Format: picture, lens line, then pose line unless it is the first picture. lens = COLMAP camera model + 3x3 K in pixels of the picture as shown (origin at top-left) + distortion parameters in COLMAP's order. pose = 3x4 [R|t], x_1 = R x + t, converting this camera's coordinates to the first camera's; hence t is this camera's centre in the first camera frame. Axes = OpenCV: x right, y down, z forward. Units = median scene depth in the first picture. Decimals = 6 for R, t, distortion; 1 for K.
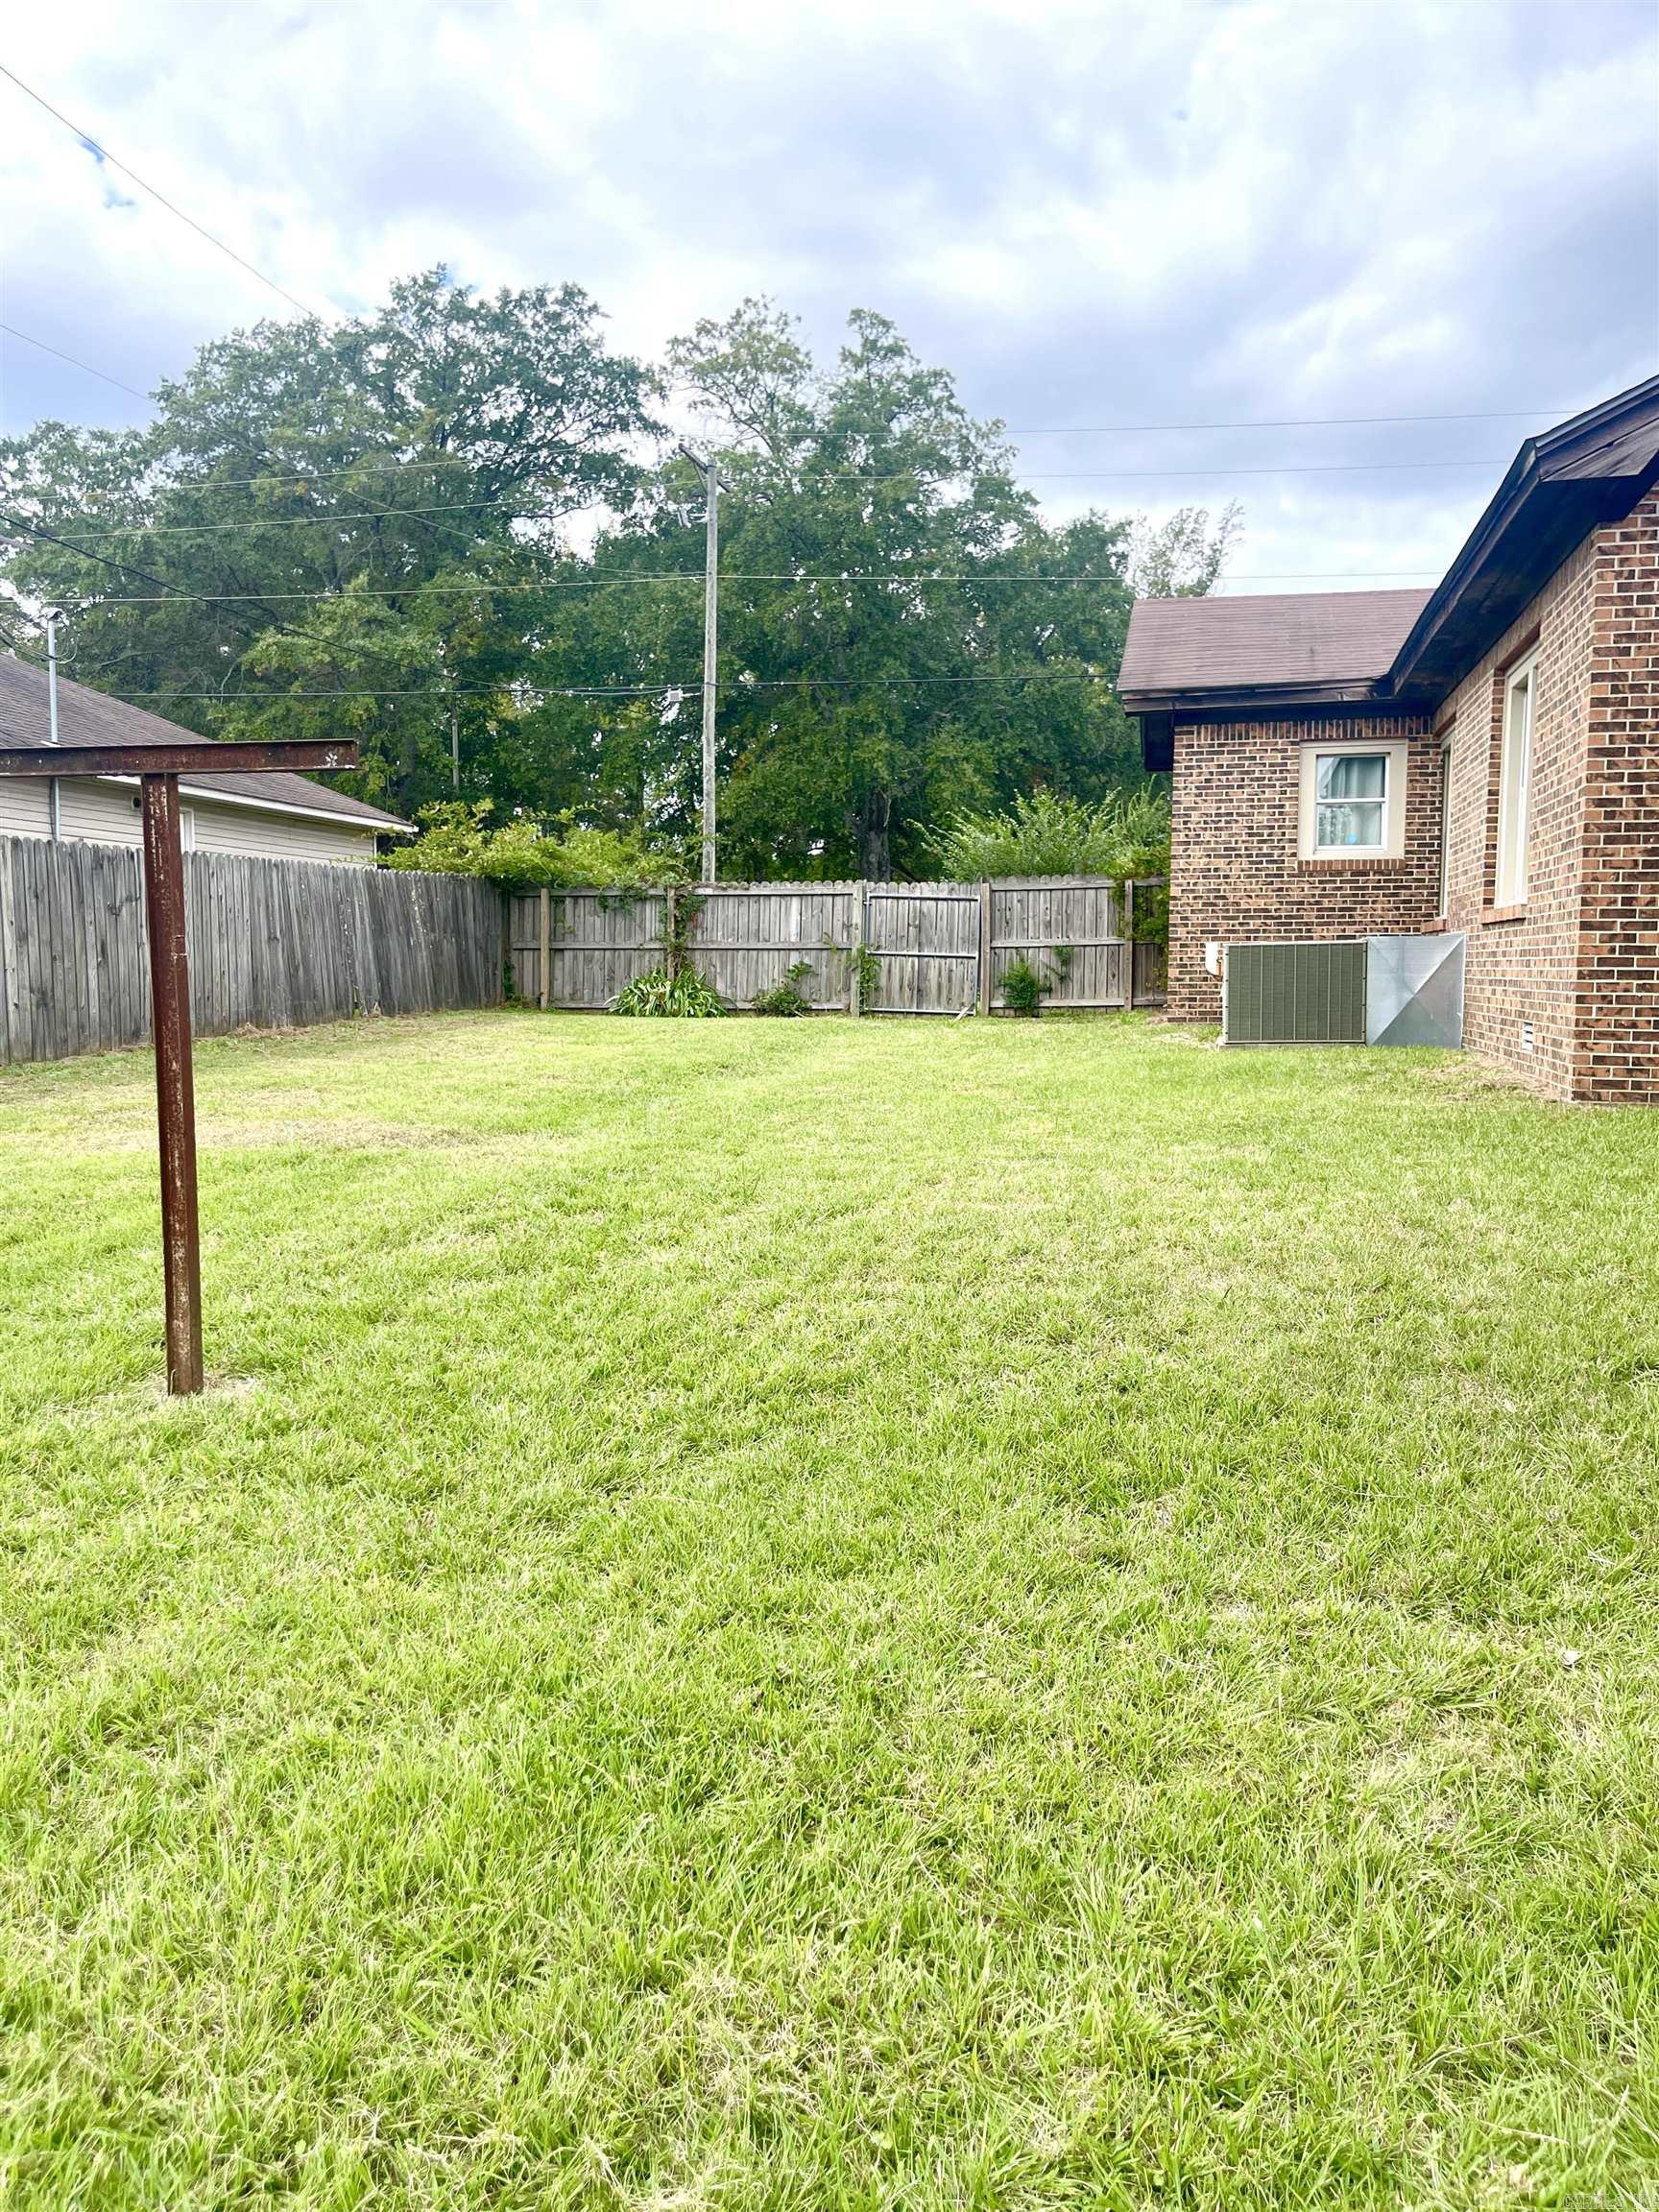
lens RADIAL K [[1664.6, 0, 833.5], [0, 1664.6, 1109.6], [0, 0, 1]] dist [0.055643, -0.000597]
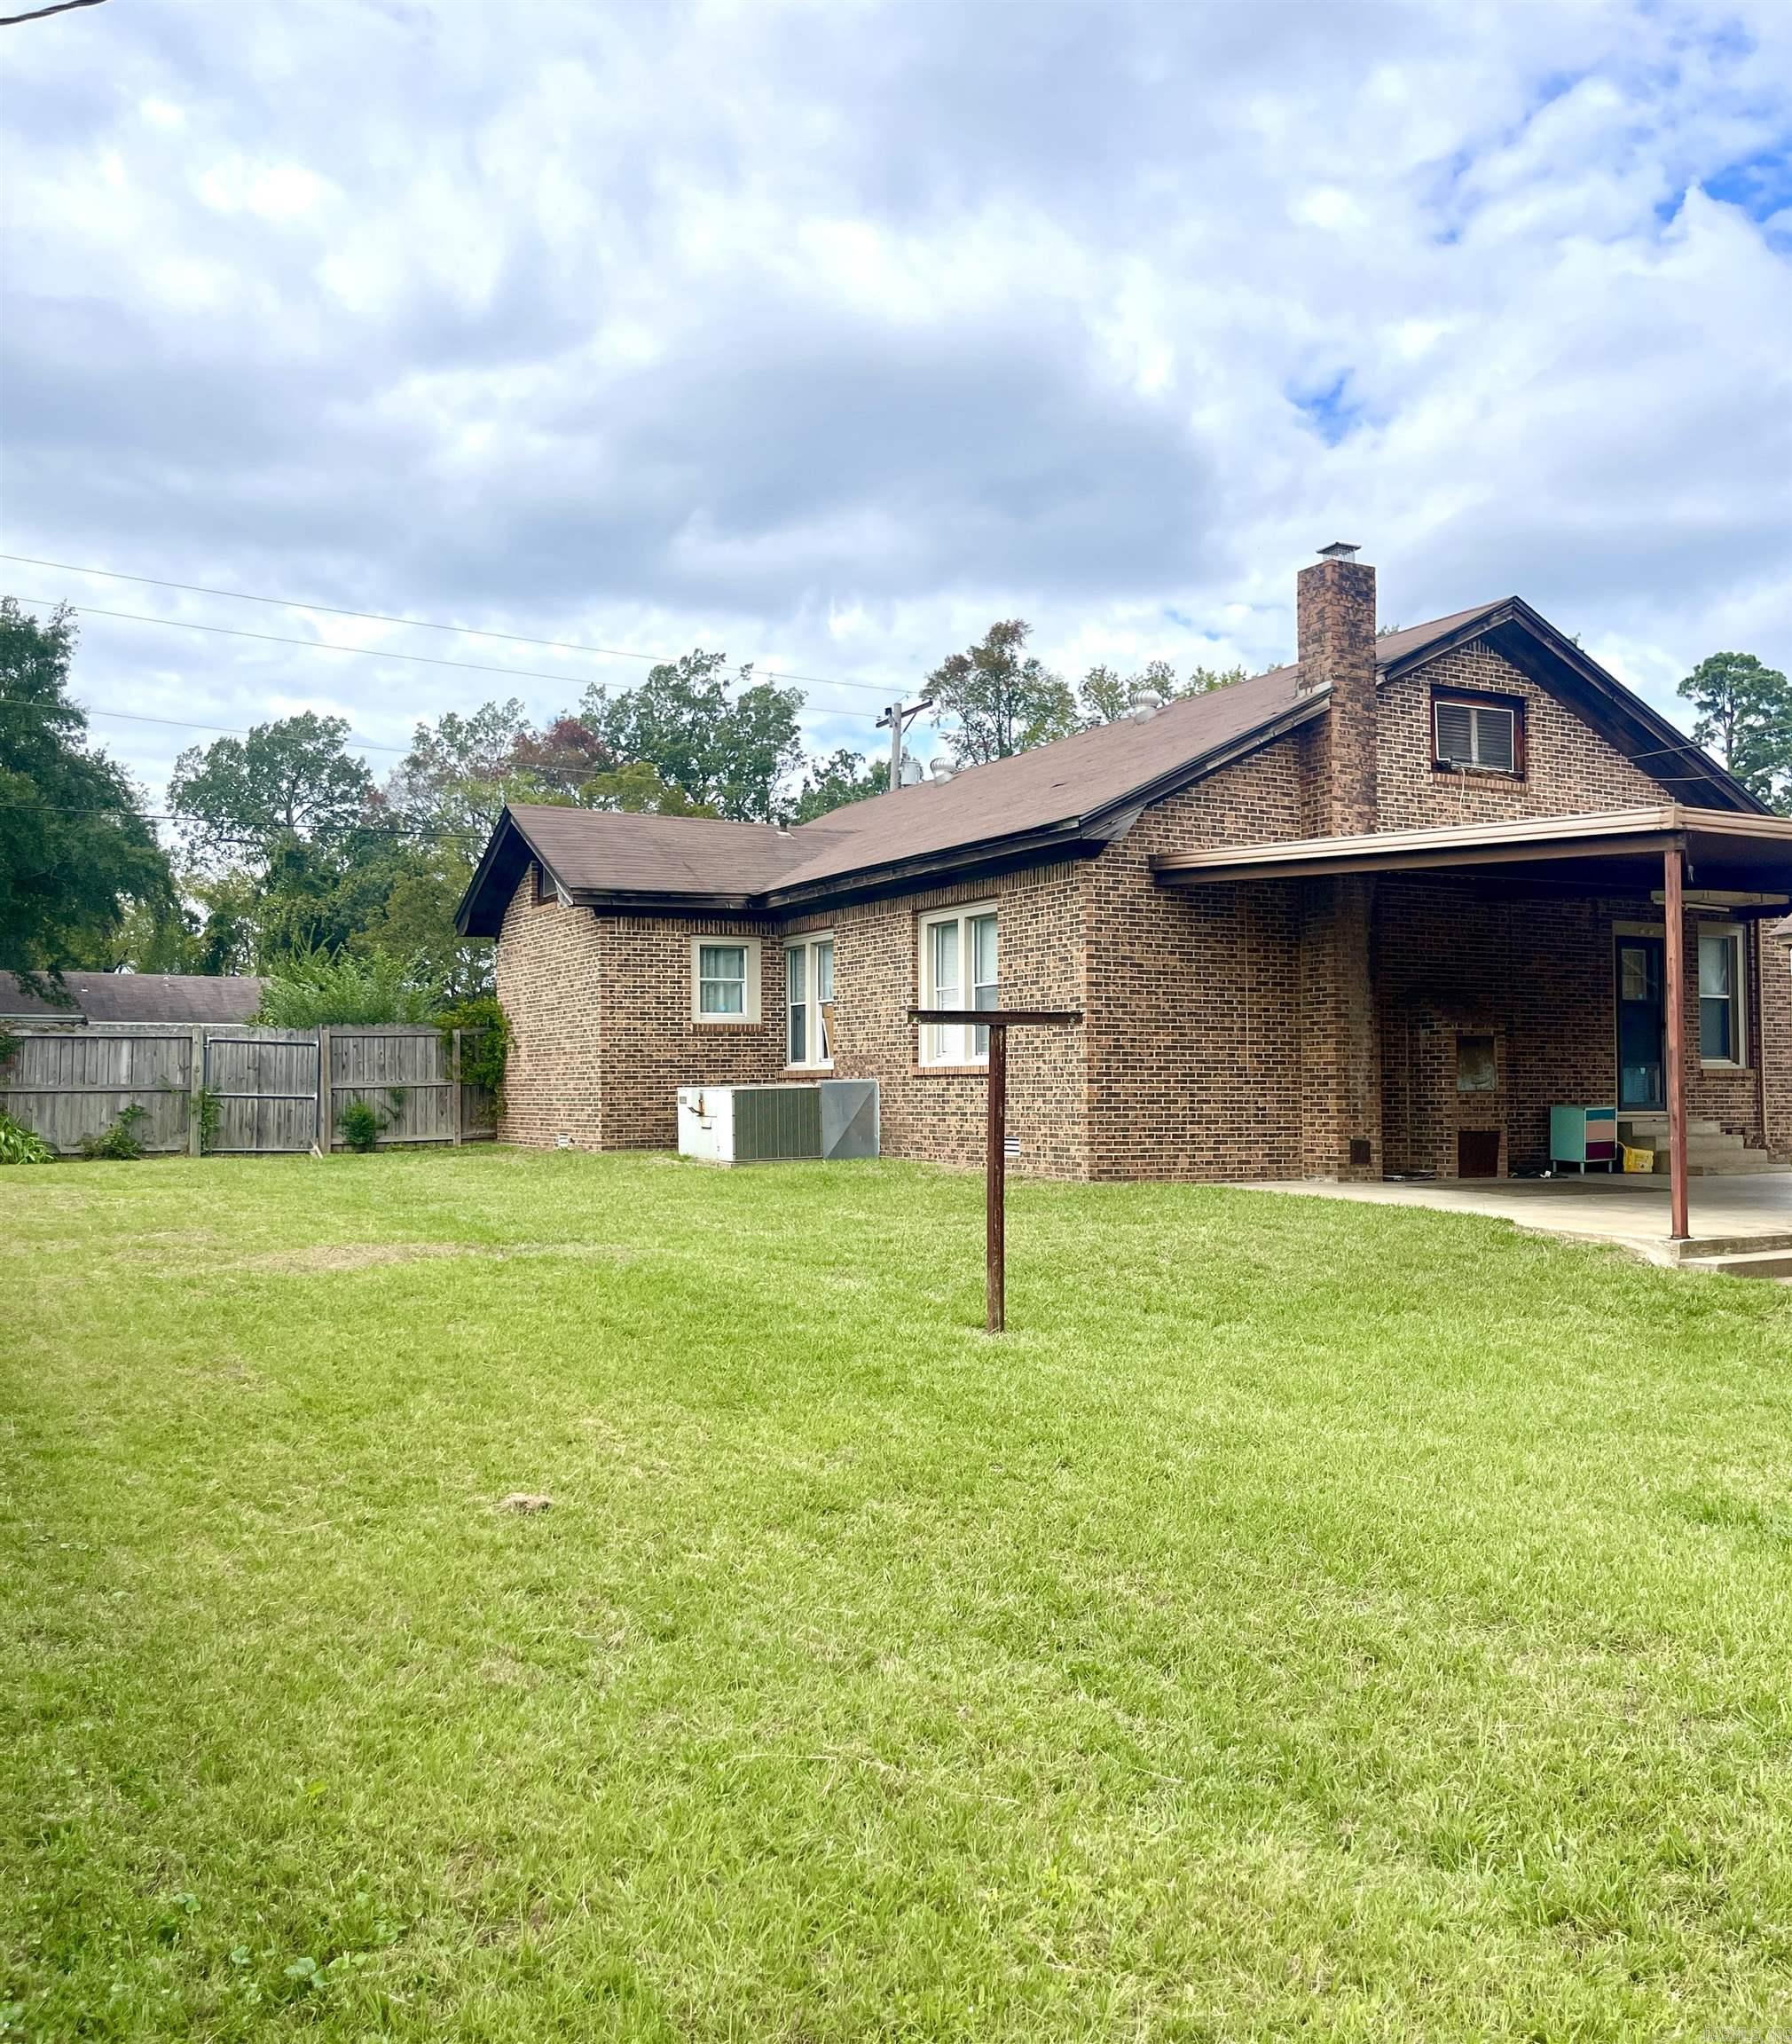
lens RADIAL K [[1764.6, 0, 895.8], [0, 1764.6, 1025.5], [0, 0, 1]] dist [0.003801, 0.001193]
pose [[0.753341, 0.015846, 0.657439, -0.387541], [0.066828, 0.992690, -0.100503, 0.001676], [-0.654226, 0.119648, 0.746775, -0.102166]]
